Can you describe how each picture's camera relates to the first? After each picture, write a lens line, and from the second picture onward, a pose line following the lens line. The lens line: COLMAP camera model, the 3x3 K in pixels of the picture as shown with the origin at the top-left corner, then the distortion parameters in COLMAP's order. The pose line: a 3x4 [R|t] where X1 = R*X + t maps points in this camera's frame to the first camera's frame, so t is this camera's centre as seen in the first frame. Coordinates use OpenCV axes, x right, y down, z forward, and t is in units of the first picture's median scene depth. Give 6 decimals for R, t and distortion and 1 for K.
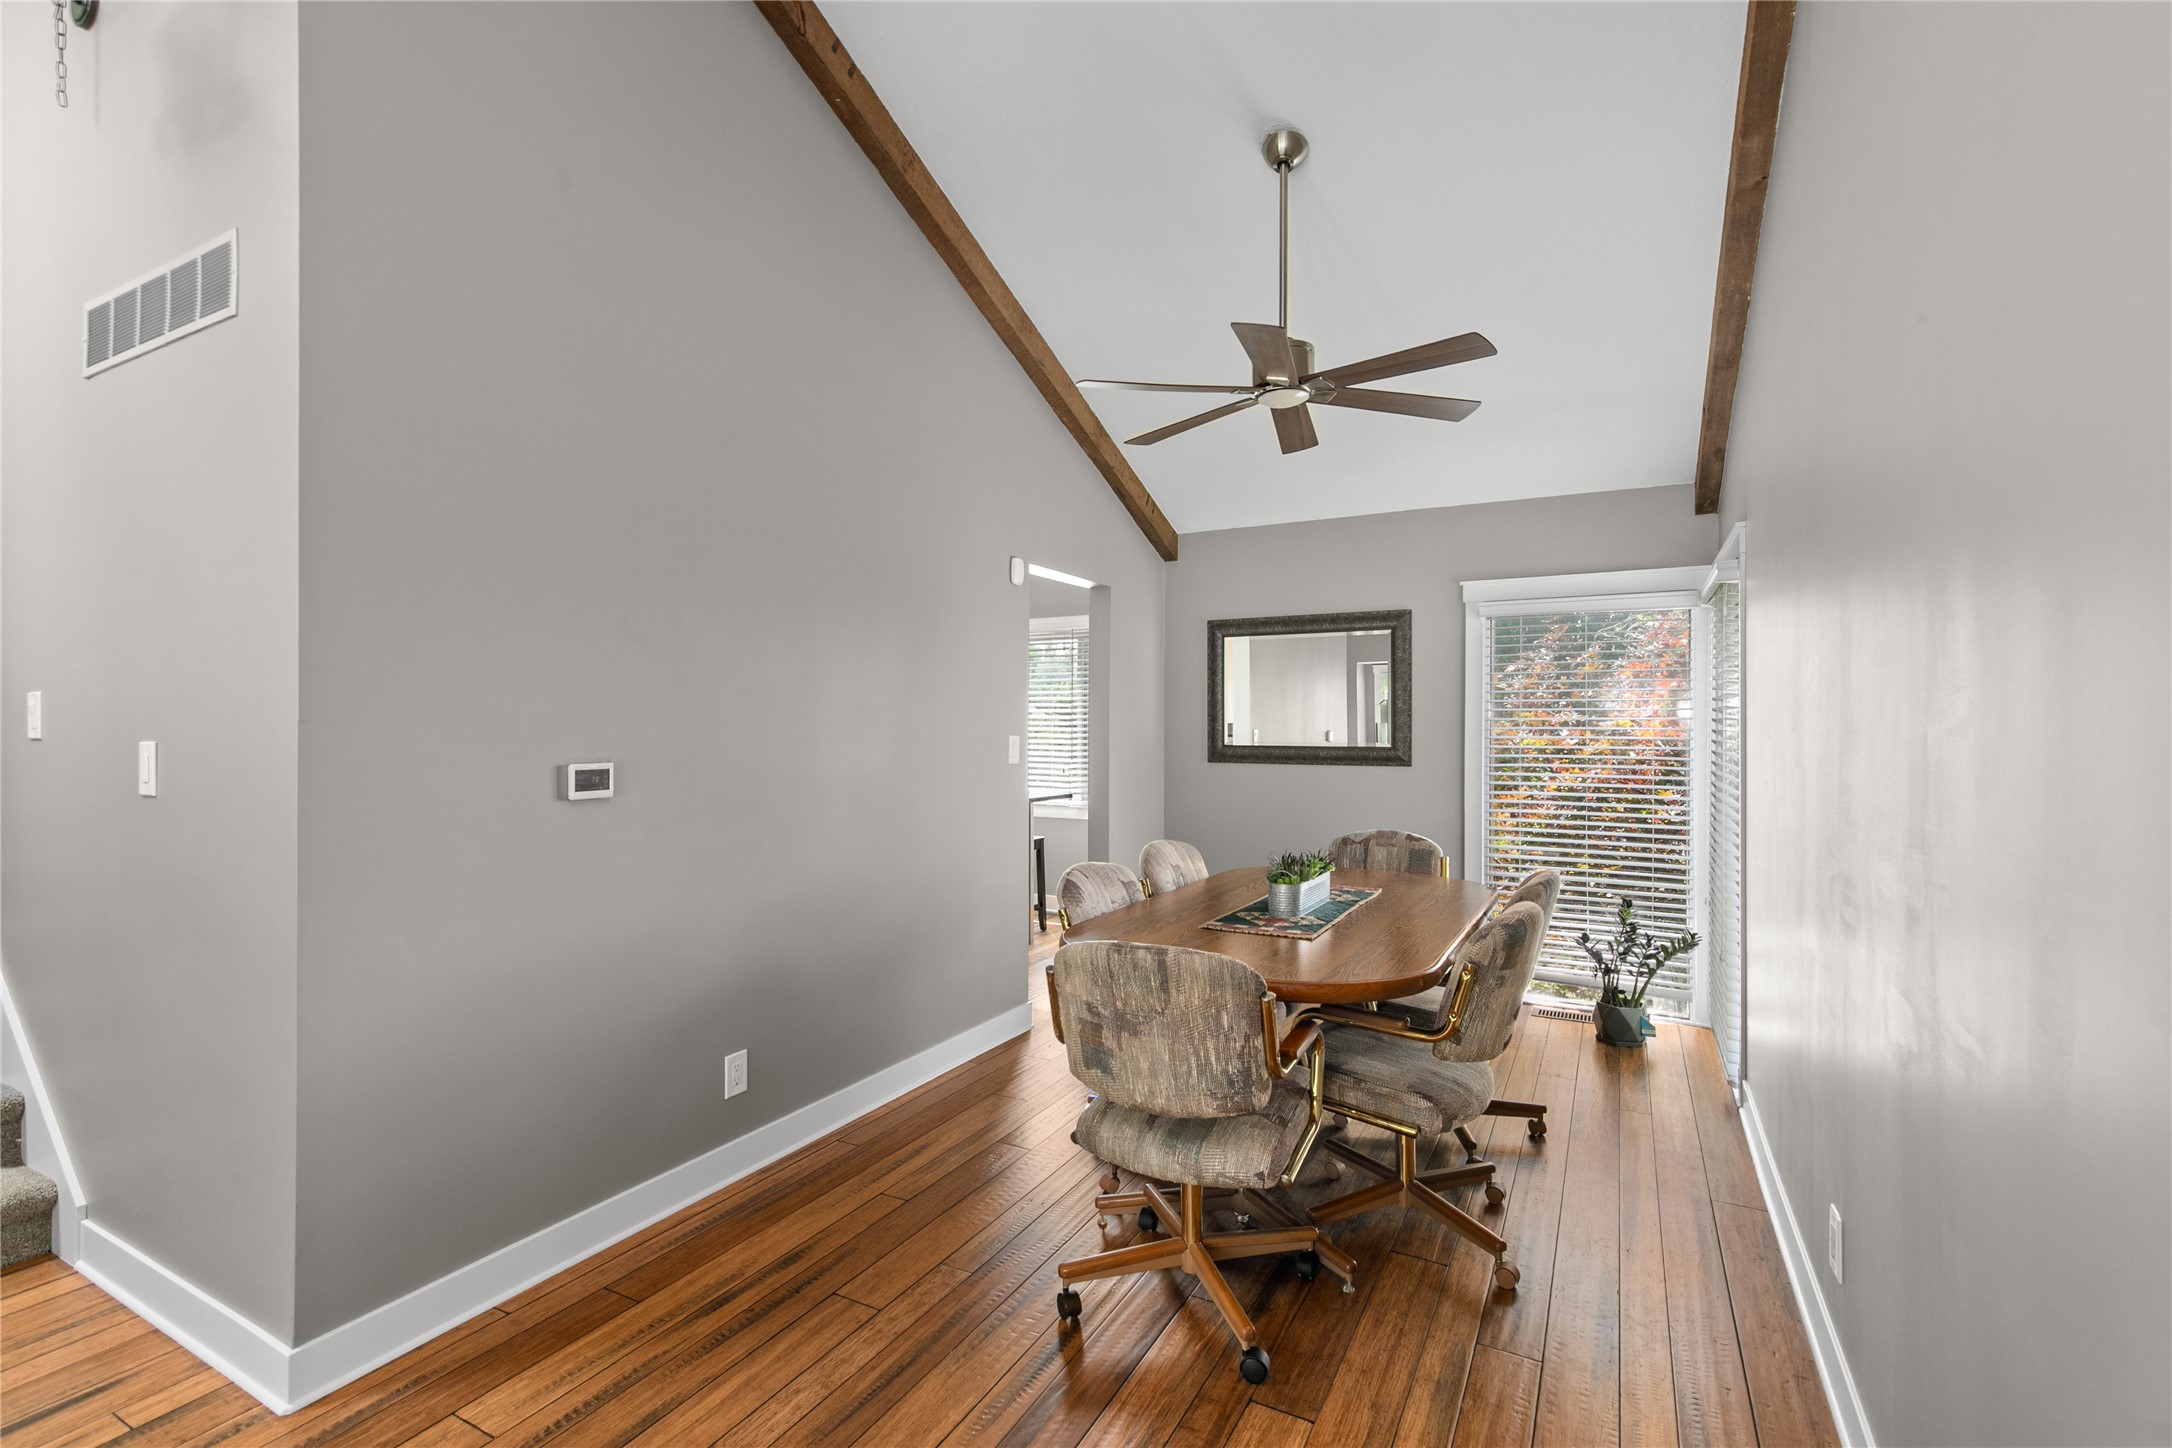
lens RADIAL K [[969.7, 0, 1099.3], [0, 969.7, 707.9], [0, 0, 1]] dist [0.003522, -0.000012]
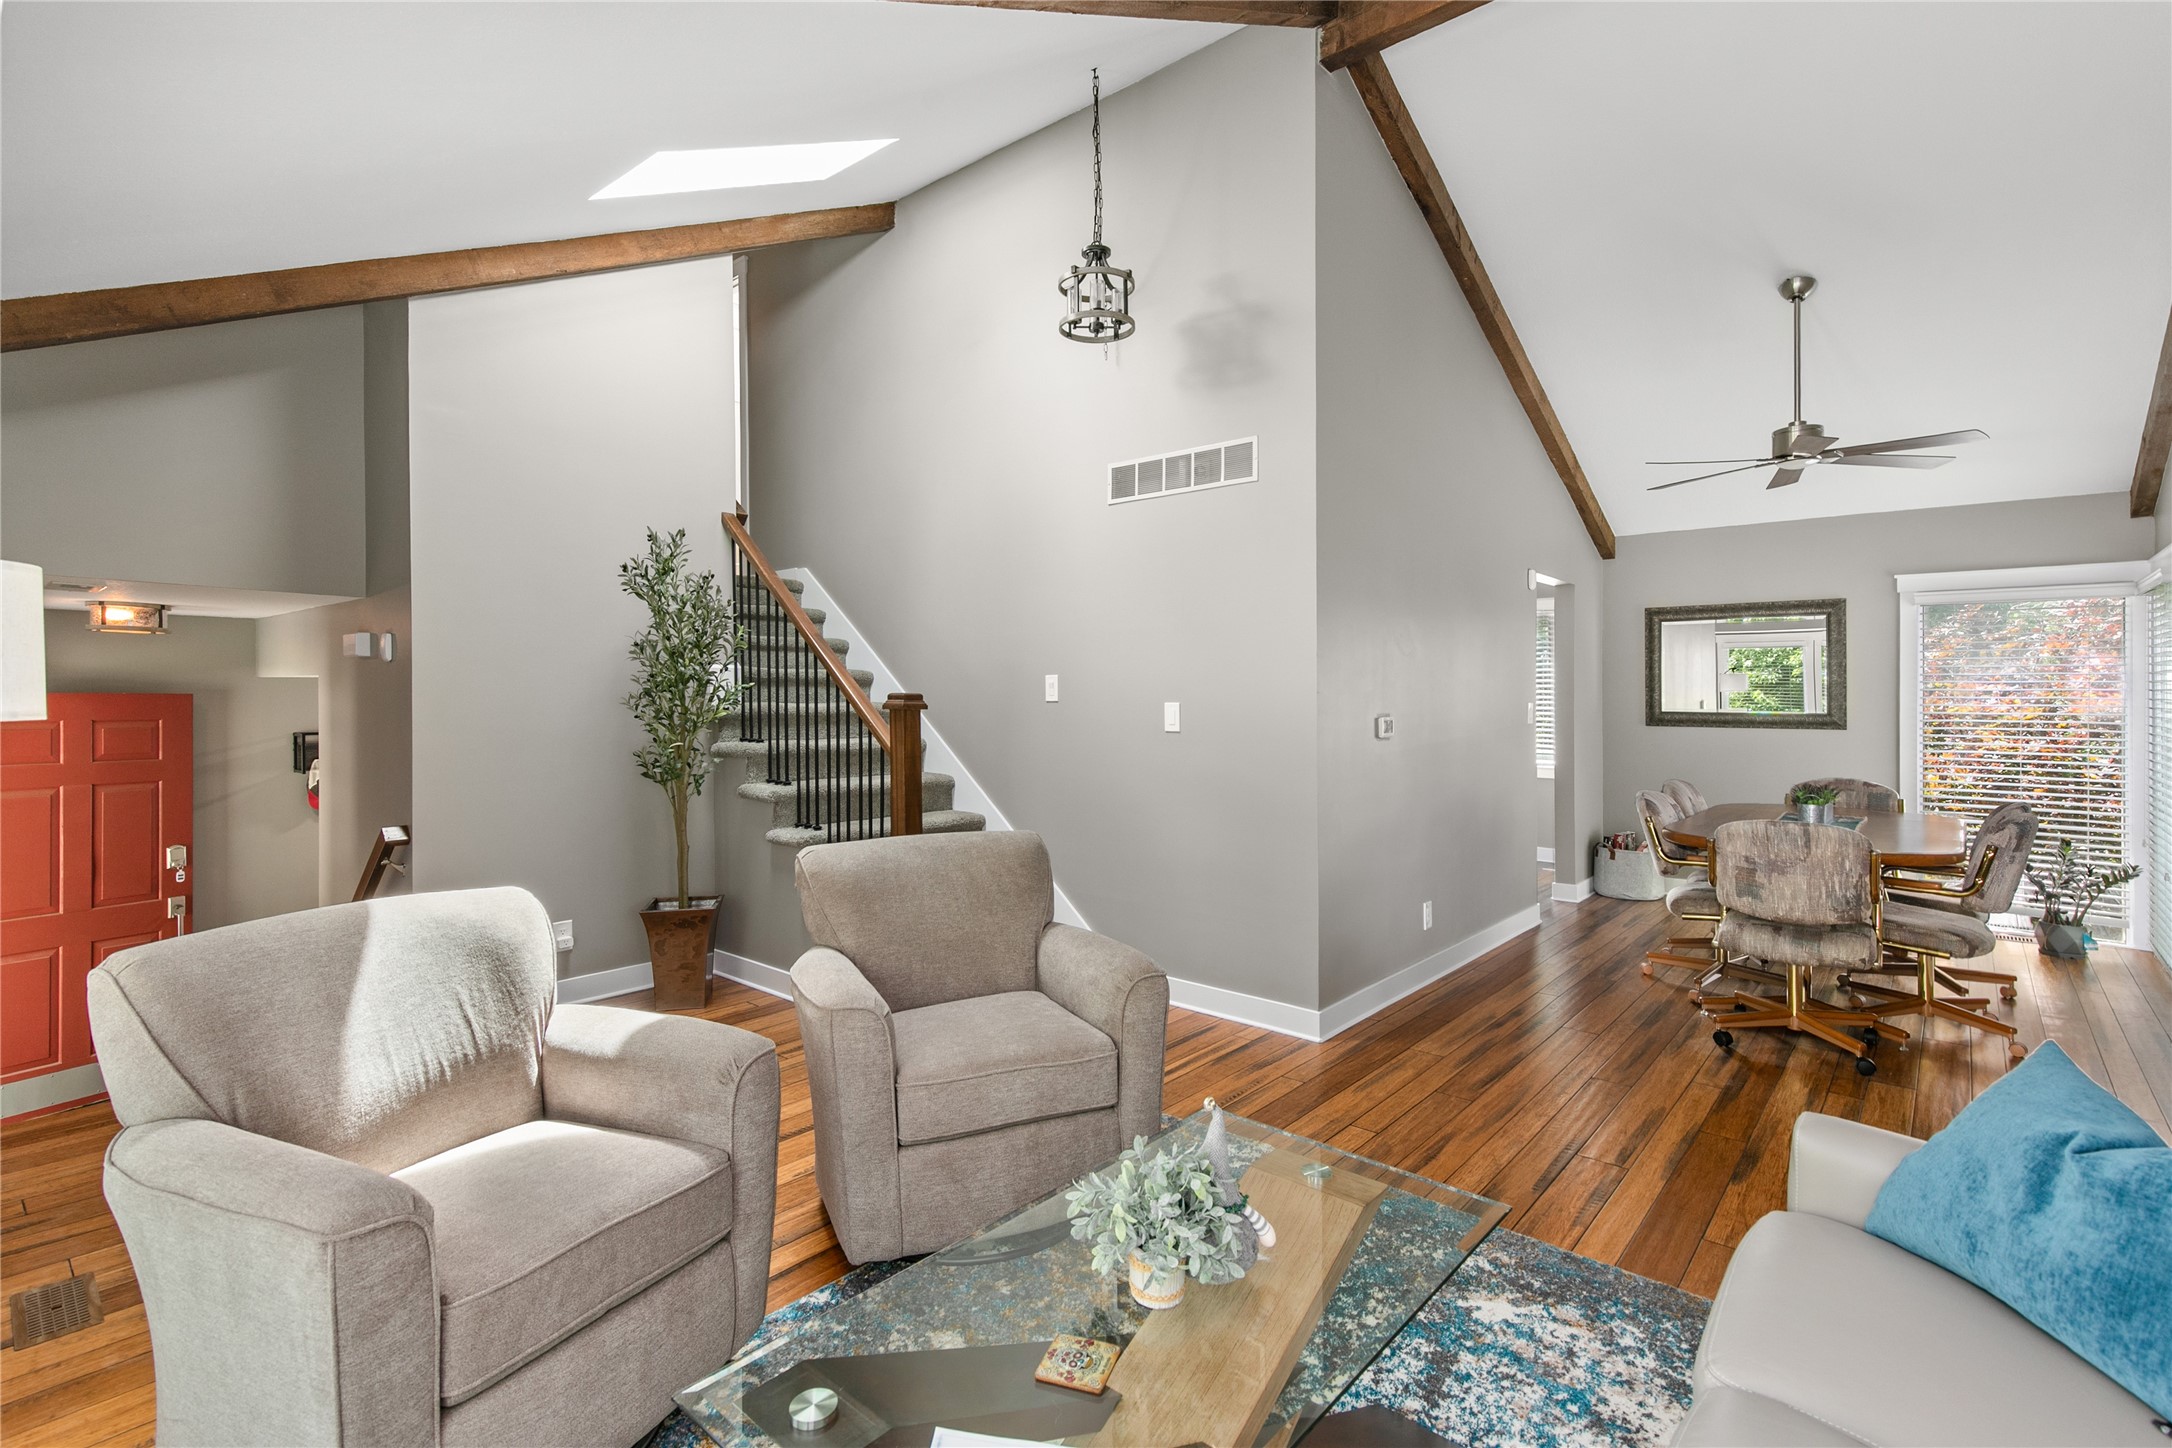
lens RADIAL K [[1026.3, 0, 1095.1], [0, 1026.3, 674.5], [0, 0, 1]] dist [-0.000170, 0.000737]
pose [[0.978428, -0.003575, -0.206555, -0.500432], [0.003273, 0.999993, -0.001807, -0.012642], [0.206560, 0.001092, 0.978433, -0.667916]]
